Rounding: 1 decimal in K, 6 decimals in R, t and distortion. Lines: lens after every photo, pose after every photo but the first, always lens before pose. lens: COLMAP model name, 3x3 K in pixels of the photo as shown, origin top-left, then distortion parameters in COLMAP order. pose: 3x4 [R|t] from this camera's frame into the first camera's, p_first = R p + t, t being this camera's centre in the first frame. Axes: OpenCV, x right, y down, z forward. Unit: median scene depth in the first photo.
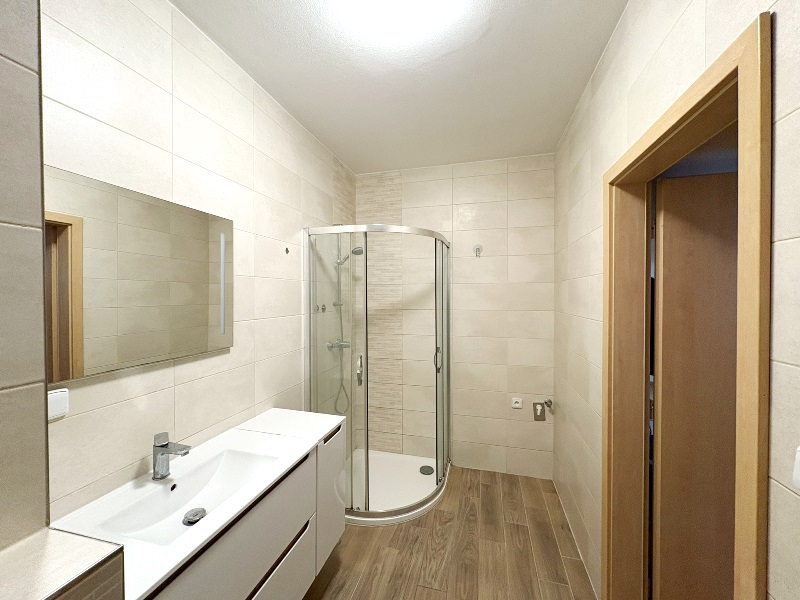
lens RADIAL K [[318.0, 0, 401.6], [0, 318.0, 300.5], [0, 0, 1]] dist [0.000554, -0.000008]
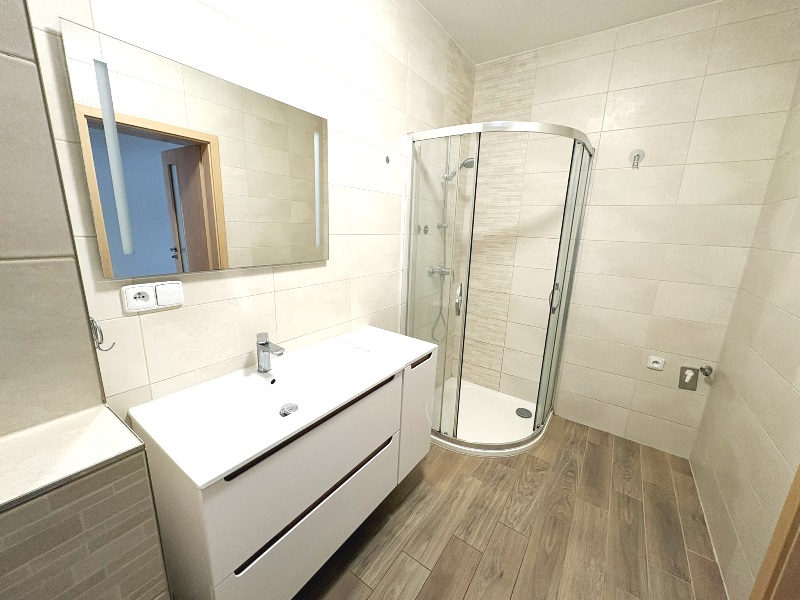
lens RADIAL K [[318.0, 0, 398.7], [0, 318.0, 301.6], [0, 0, 1]] dist [0.000554, -0.000008]
pose [[0.936730, 0.112515, -0.331478, 0.009598], [-0.039168, 0.974678, 0.220155, 0.029778], [0.347855, -0.193243, 0.917417, 0.097233]]
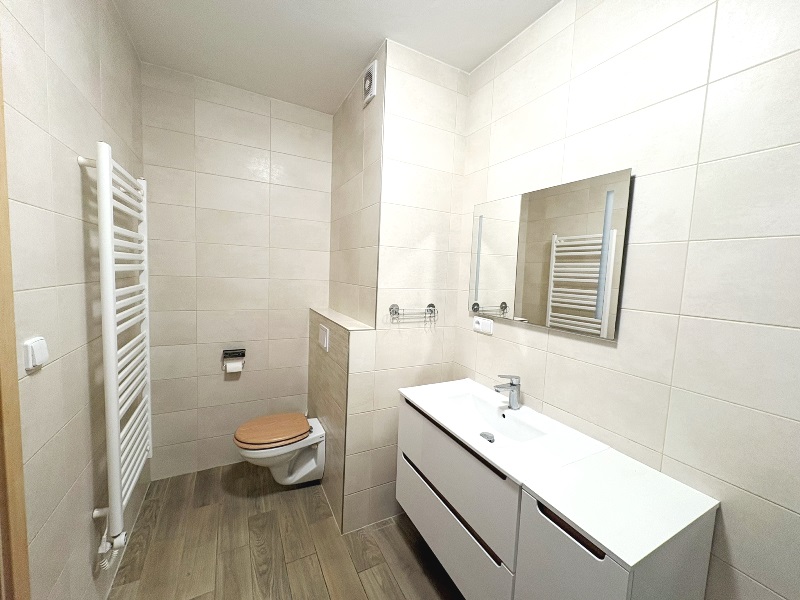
lens RADIAL K [[318.0, 0, 402.2], [0, 318.0, 298.9], [0, 0, 1]] dist [0.000554, -0.000008]
pose [[-0.729188, 0.011381, -0.684219, 0.228182], [-0.068169, 0.993680, 0.089178, 0.011687], [0.680909, 0.111670, -0.723804, 0.785197]]
